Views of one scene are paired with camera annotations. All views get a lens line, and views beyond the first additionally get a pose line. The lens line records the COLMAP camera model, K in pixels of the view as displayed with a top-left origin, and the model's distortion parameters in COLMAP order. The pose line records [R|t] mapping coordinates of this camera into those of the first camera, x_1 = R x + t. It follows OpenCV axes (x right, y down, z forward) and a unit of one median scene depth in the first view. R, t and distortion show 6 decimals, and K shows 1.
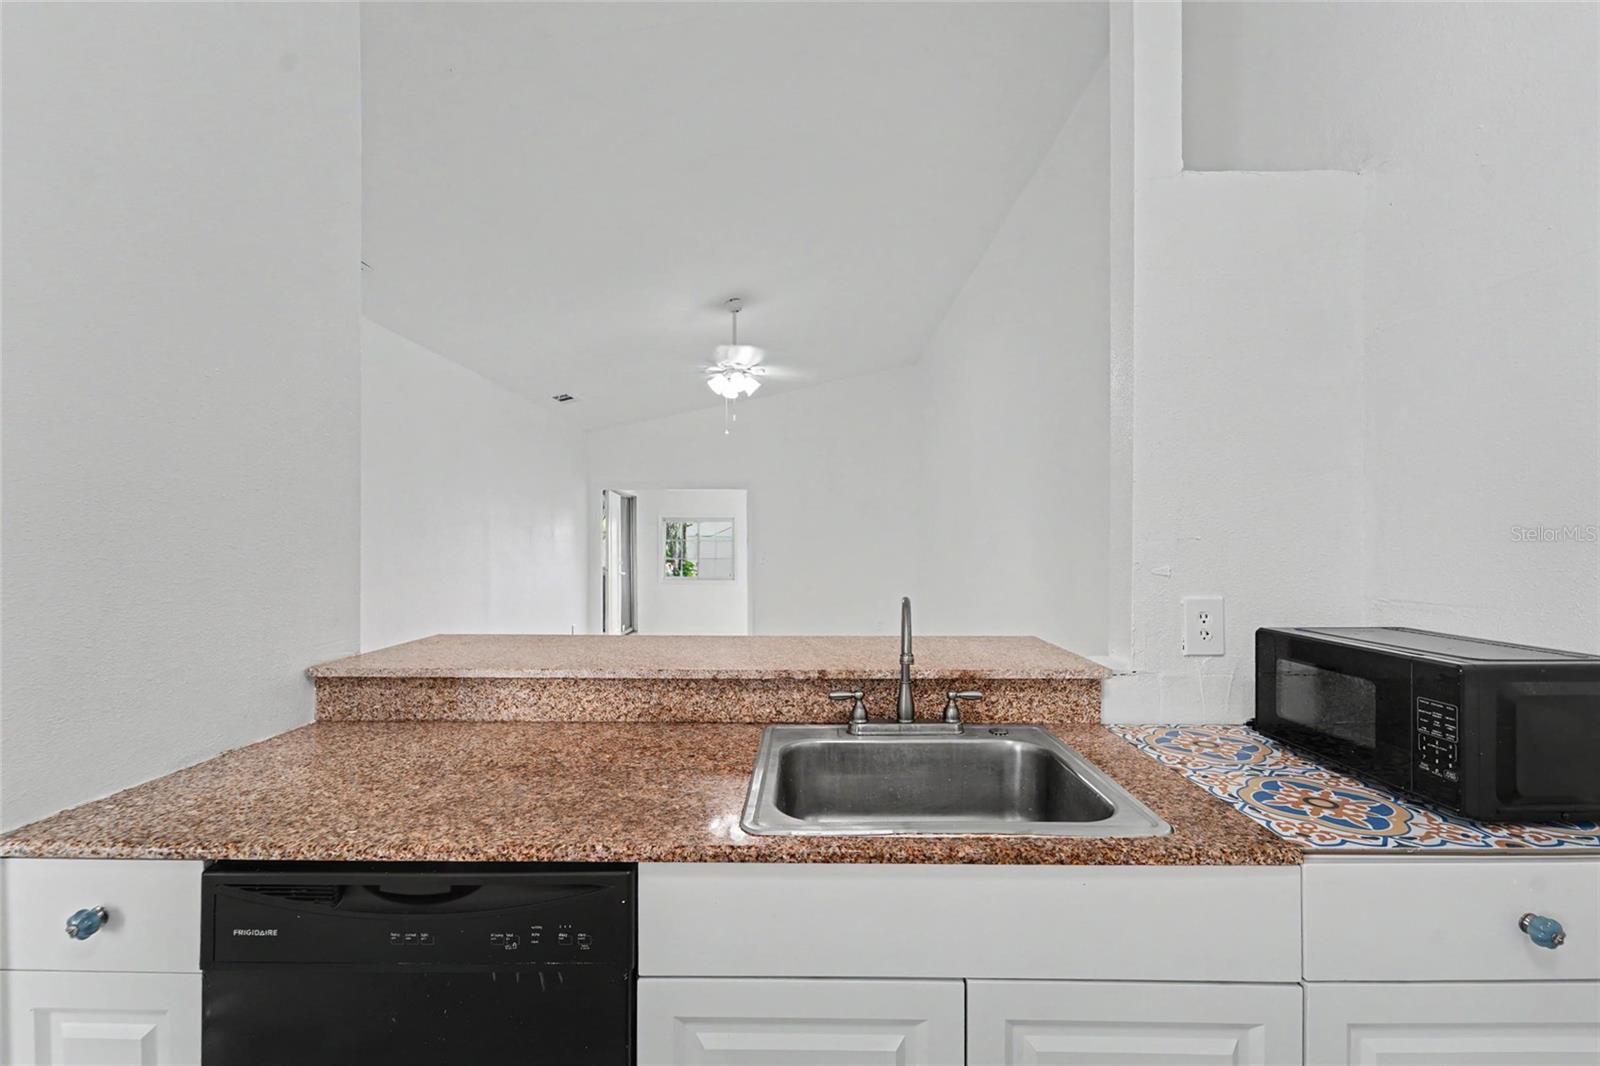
lens RADIAL K [[654.0, 0, 799.9], [0, 654.0, 538.1], [0, 0, 1]] dist [0.026429, -0.013859]
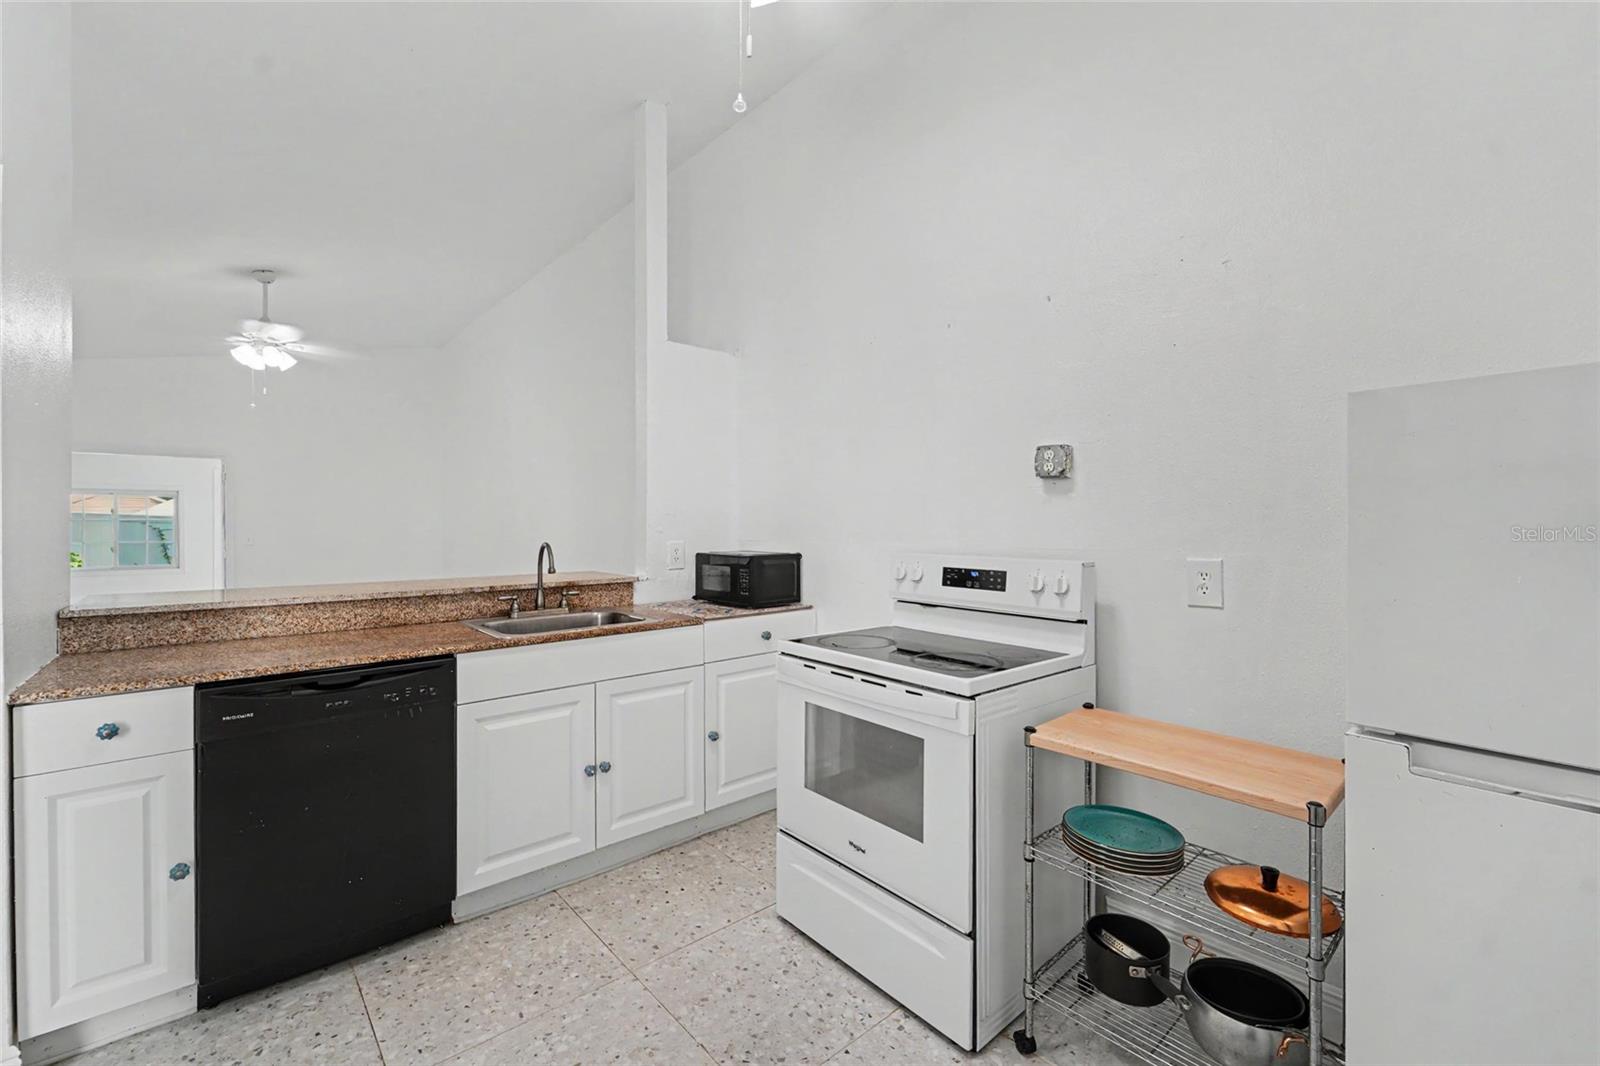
lens RADIAL K [[662.5, 0, 796.6], [0, 662.5, 524.2], [0, 0, 1]] dist [0.001030, -0.000237]
pose [[0.748252, -0.003565, 0.663404, -0.535385], [-0.002495, 0.999963, 0.008187, 0.016018], [-0.663409, -0.007781, 0.748216, -0.889615]]
